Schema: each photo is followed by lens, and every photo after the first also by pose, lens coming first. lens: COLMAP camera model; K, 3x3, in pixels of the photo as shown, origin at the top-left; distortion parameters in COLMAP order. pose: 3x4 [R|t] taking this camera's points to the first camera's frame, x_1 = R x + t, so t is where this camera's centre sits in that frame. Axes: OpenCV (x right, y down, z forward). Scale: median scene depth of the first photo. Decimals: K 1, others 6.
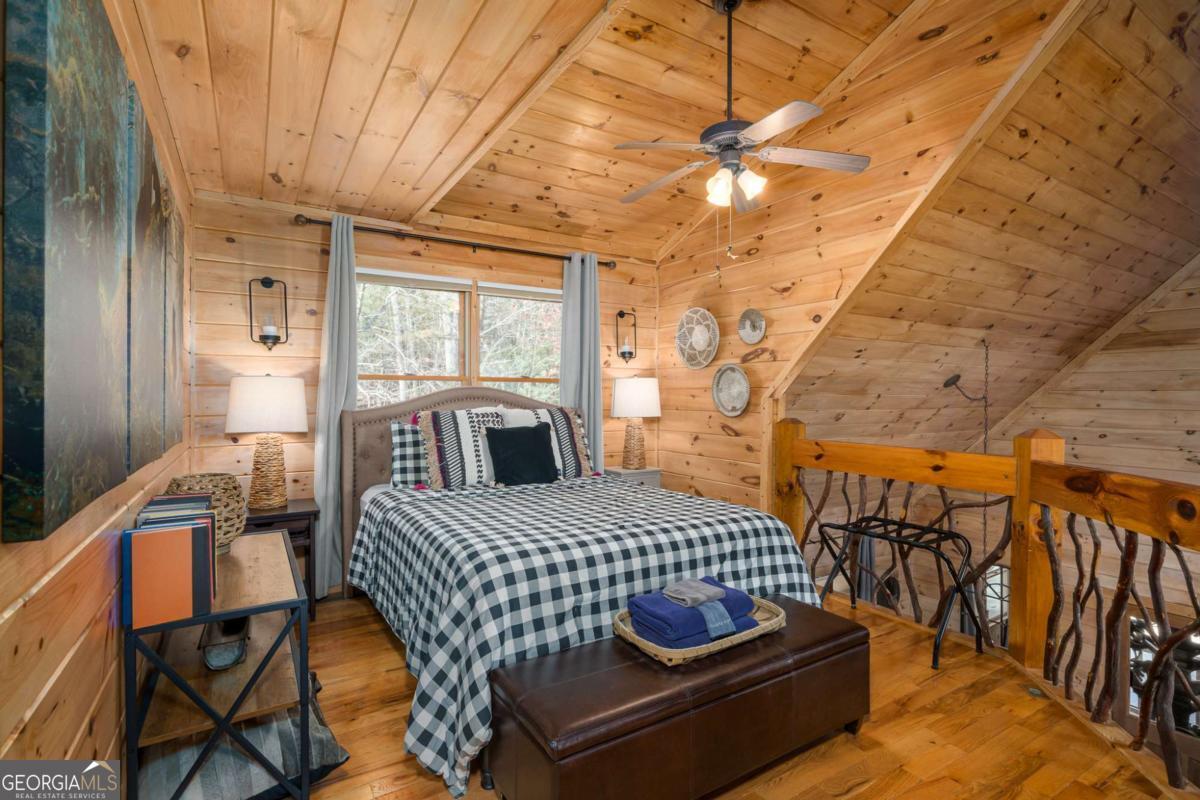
lens RADIAL K [[561.8, 0, 597.3], [0, 561.8, 403.0], [0, 0, 1]] dist [-0.003151, 0.000282]
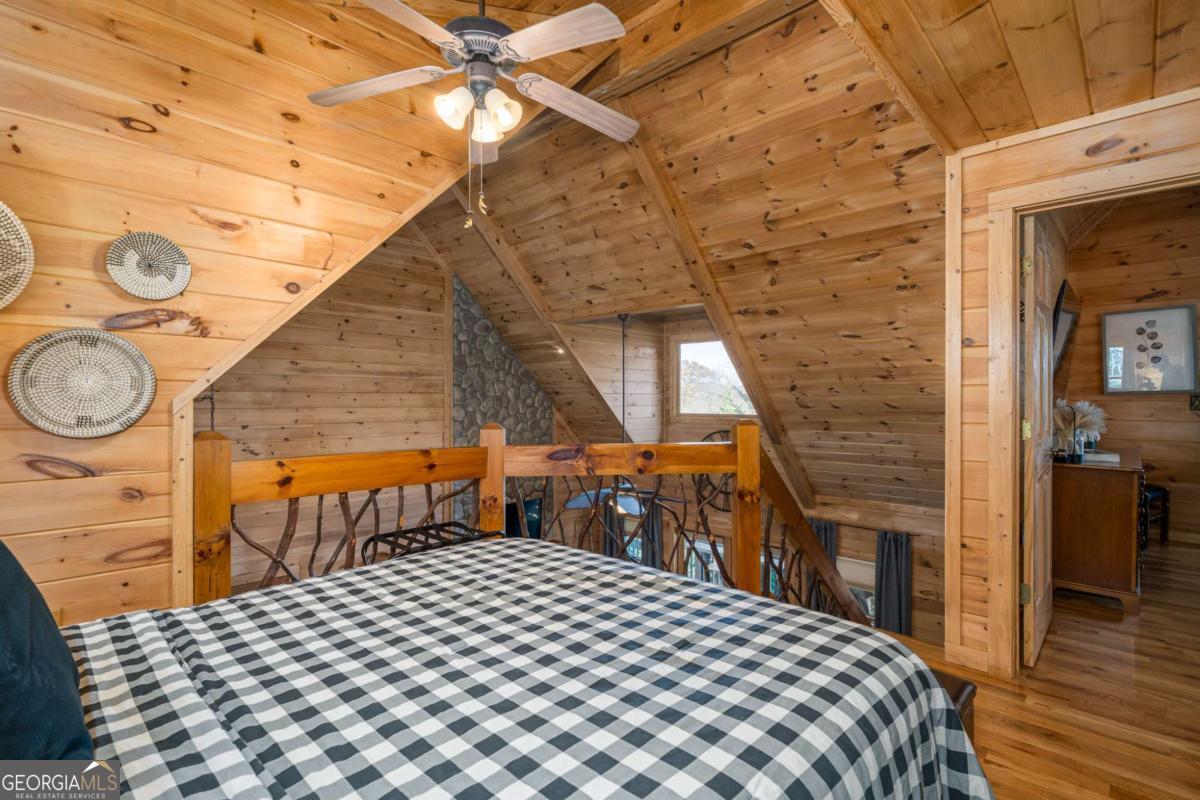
lens RADIAL K [[561.8, 0, 603.1], [0, 561.8, 398.3], [0, 0, 1]] dist [-0.003151, 0.000282]
pose [[-0.252339, -0.000184, 0.967639, -0.364996], [0.006423, 0.999978, 0.001865, -0.007887], [-0.967618, 0.006686, -0.252332, 0.734478]]
